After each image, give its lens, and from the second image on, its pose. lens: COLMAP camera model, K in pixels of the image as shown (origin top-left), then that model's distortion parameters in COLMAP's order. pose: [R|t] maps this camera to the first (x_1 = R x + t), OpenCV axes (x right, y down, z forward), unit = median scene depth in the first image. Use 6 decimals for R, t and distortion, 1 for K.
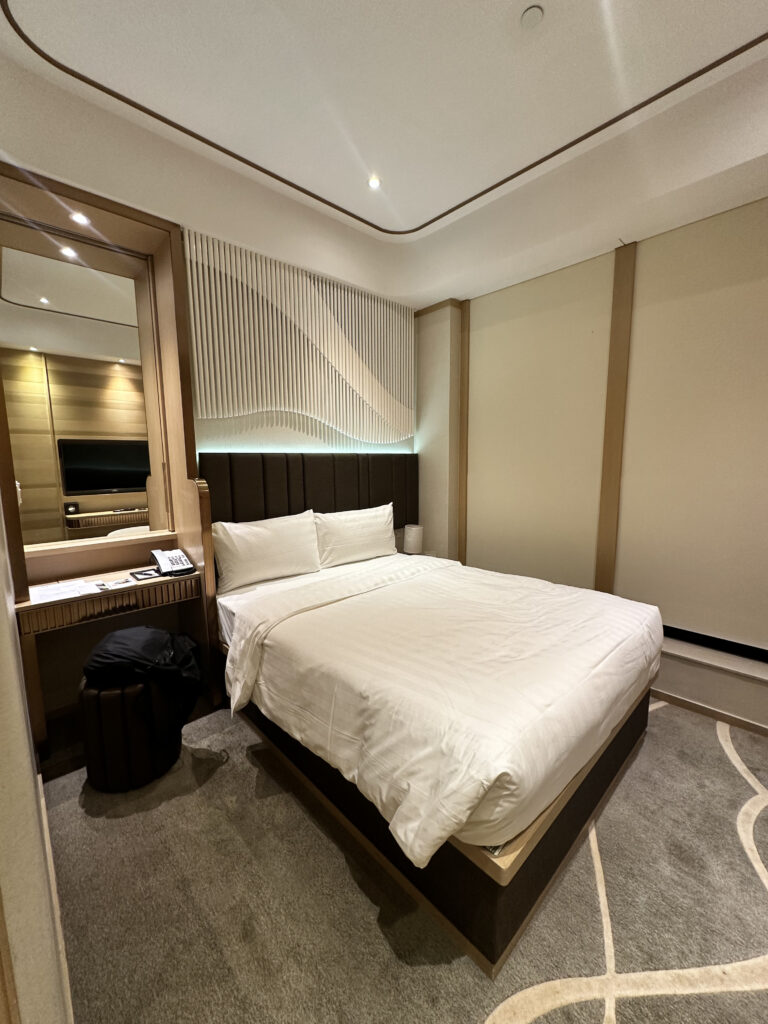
lens RADIAL K [[407.8, 0, 385.5], [0, 407.8, 512.9], [0, 0, 1]] dist [-0.003313, 0.000694]
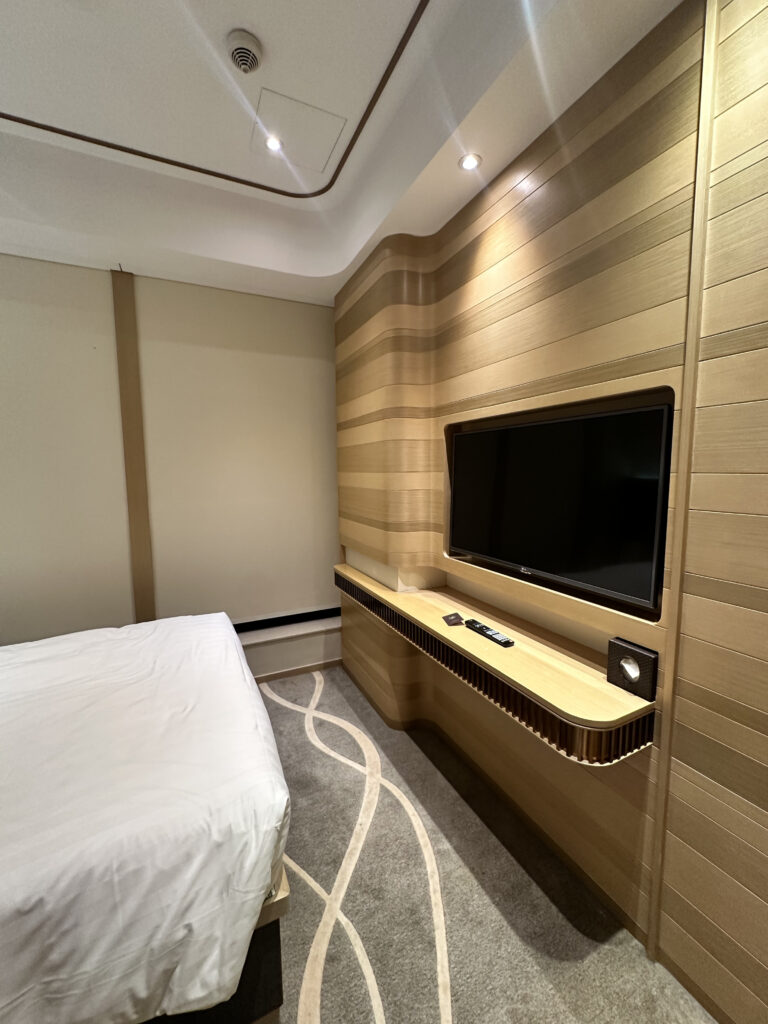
lens RADIAL K [[407.8, 0, 384.7], [0, 407.8, 512.1], [0, 0, 1]] dist [-0.003313, 0.000694]
pose [[0.299755, -0.093118, 0.949461, -0.408281], [0.131719, 0.989733, 0.055482, -0.083252], [-0.944879, 0.108431, 0.308943, 0.273043]]
